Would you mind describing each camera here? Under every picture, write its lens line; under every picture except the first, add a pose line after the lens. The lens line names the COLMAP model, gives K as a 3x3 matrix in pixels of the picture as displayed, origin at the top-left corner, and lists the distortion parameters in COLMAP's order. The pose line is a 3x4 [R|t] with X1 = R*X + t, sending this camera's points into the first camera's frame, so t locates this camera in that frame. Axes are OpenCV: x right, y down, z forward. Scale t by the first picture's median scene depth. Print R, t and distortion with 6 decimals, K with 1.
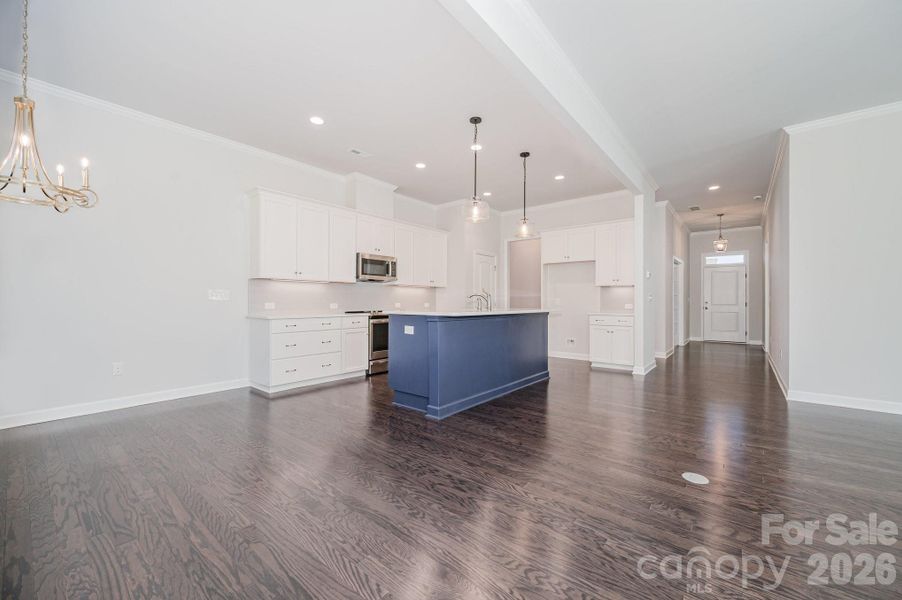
lens RADIAL K [[356.4, 0, 451.0], [0, 356.4, 300.0], [0, 0, 1]] dist [-0.000376, 0.000005]
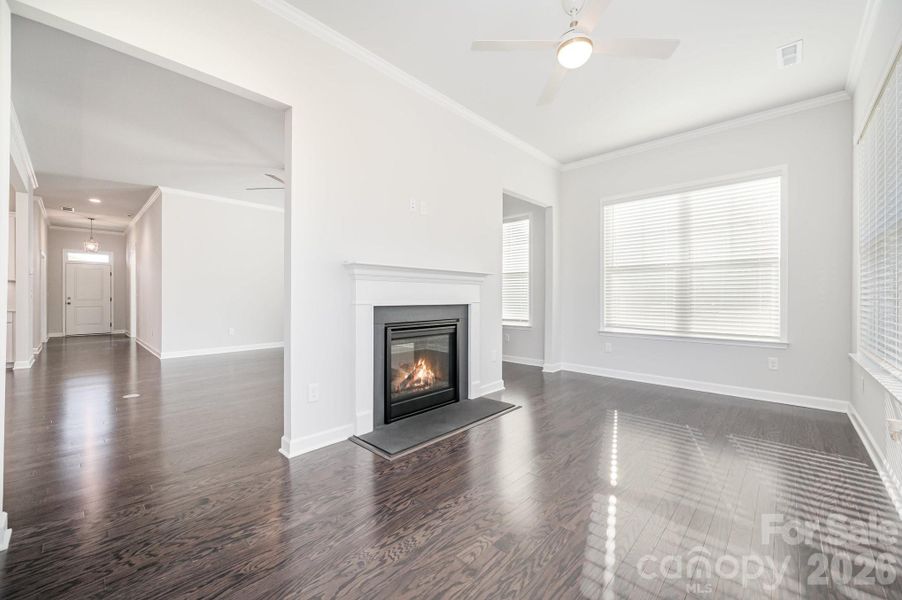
lens RADIAL K [[356.4, 0, 451.0], [0, 356.4, 300.0], [0, 0, 1]] dist [-0.000376, 0.000005]
pose [[0.074549, -0.008027, 0.997185, -0.229718], [-0.005115, 0.999951, 0.008431, -0.000516], [-0.997204, -0.005729, 0.074505, -0.172012]]
